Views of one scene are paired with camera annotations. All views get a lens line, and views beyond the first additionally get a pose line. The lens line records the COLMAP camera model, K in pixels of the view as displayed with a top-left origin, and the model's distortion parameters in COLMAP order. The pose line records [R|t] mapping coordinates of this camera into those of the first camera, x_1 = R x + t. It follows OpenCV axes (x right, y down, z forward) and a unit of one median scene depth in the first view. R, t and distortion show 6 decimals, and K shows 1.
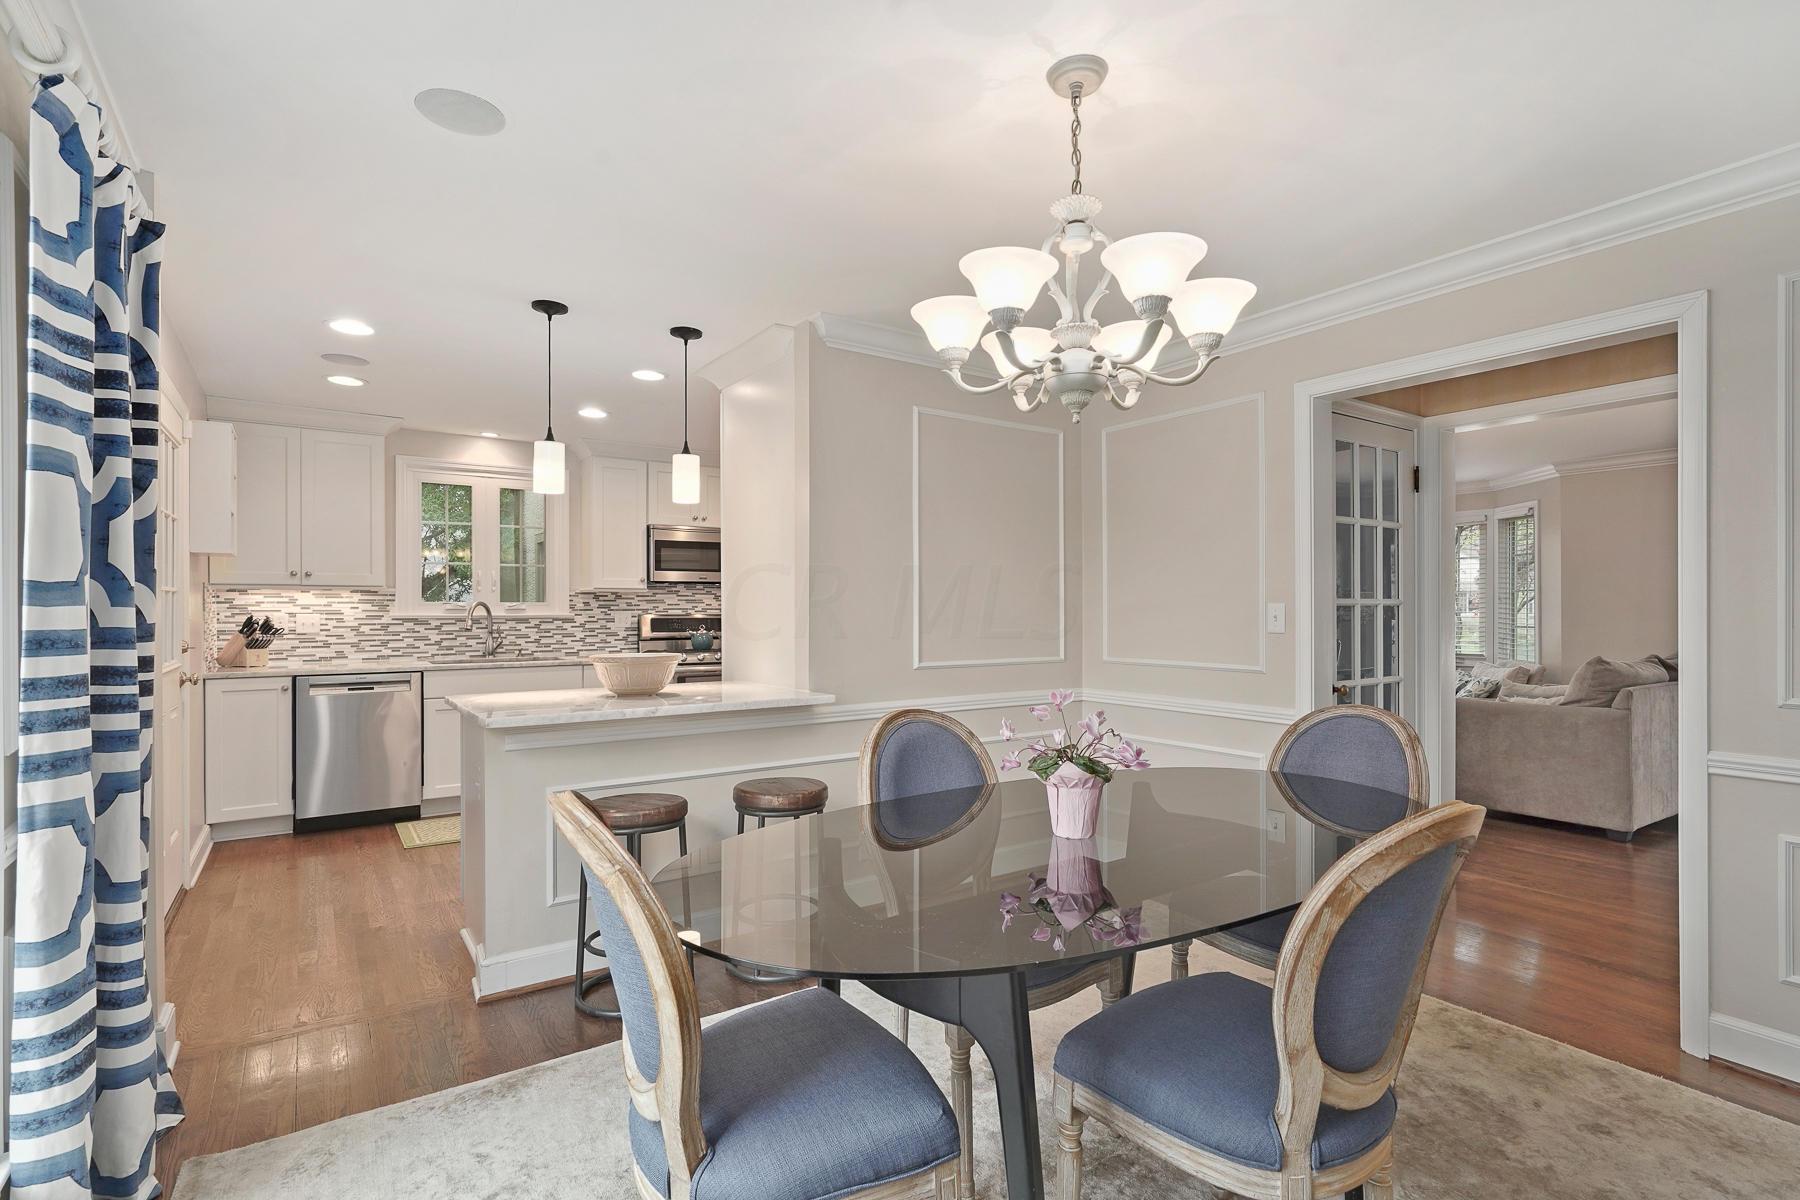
lens RADIAL K [[827.8, 0, 889.6], [0, 827.8, 616.0], [0, 0, 1]] dist [-0.005408, 0.000018]
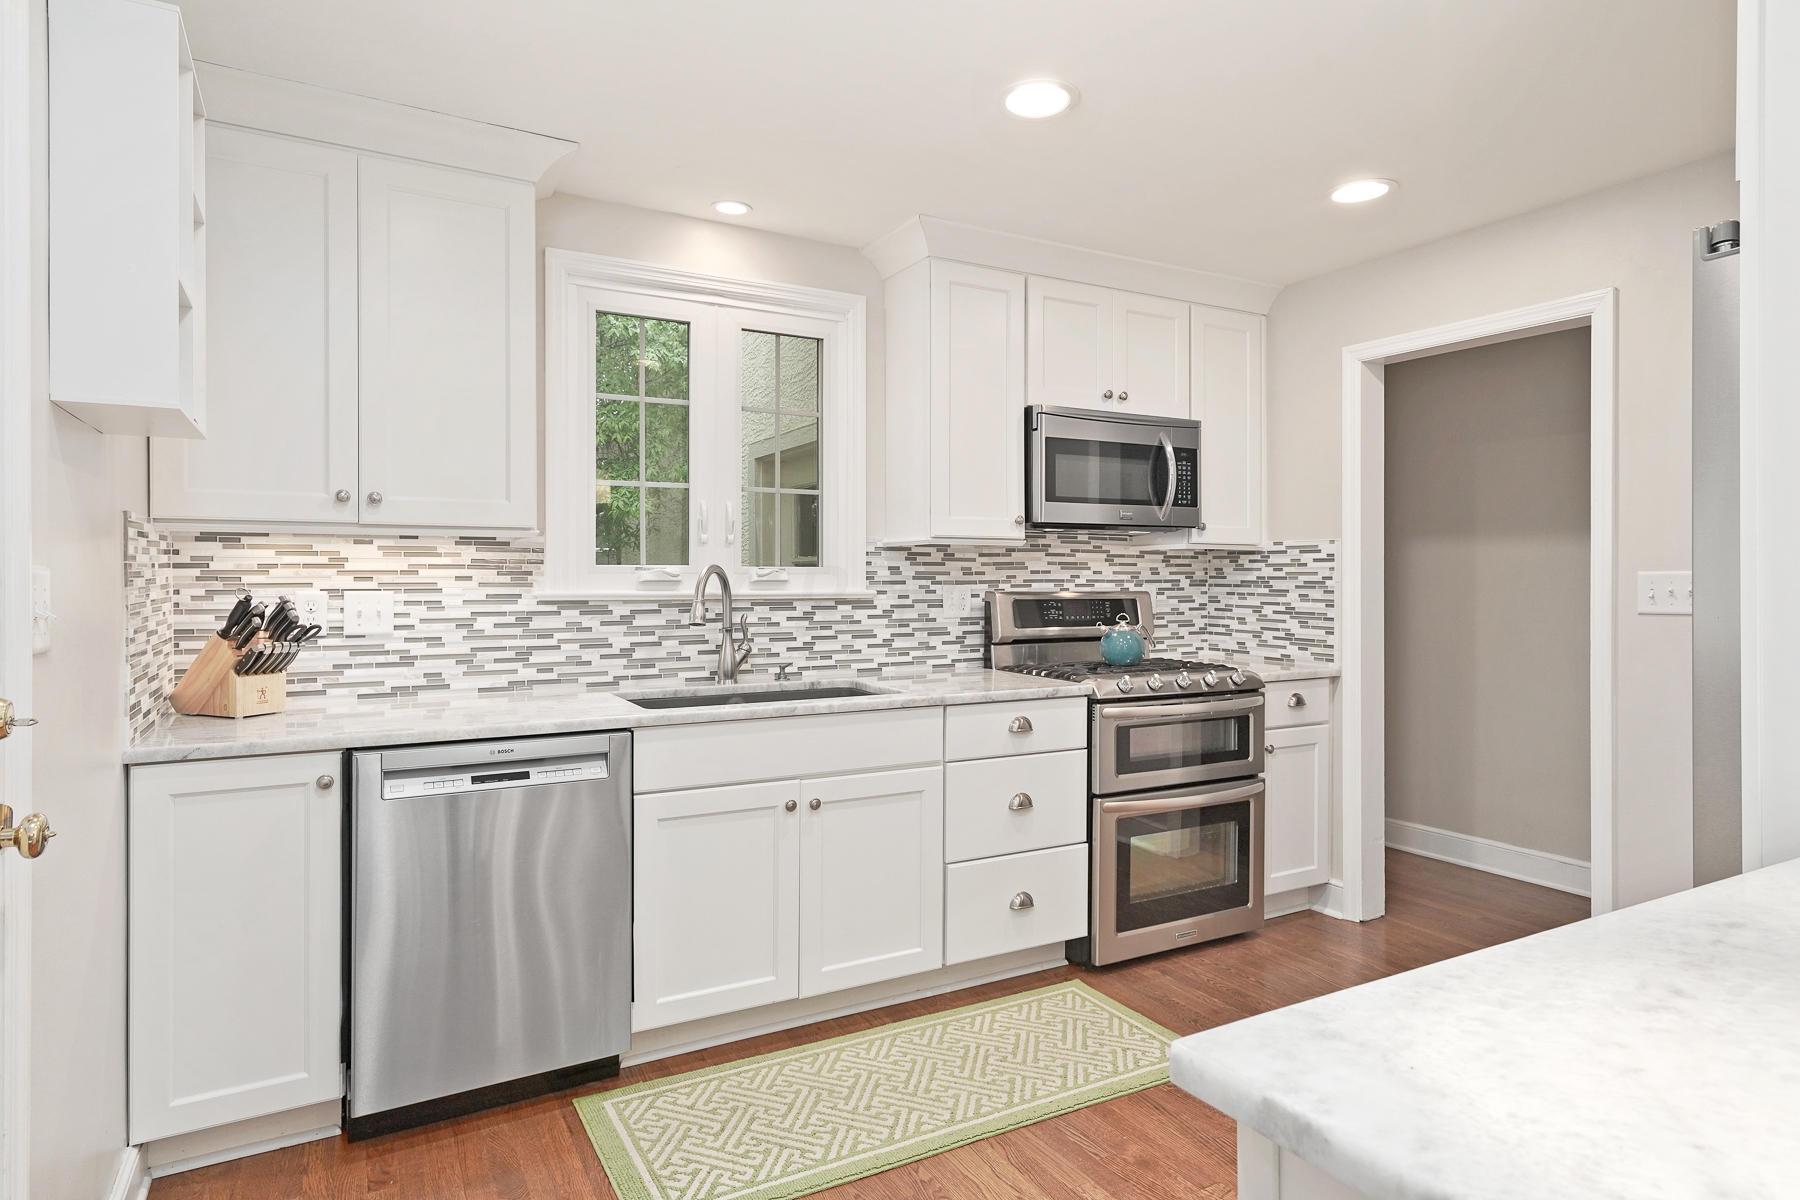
lens RADIAL K [[992.4, 0, 904.7], [0, 992.4, 583.8], [0, 0, 1]] dist [-0.004771, -0.002328]
pose [[0.996267, -0.000306, -0.086320, -0.344421], [-0.000246, 0.999980, -0.006378, -0.003104], [0.086320, 0.006376, 0.996247, 0.457264]]
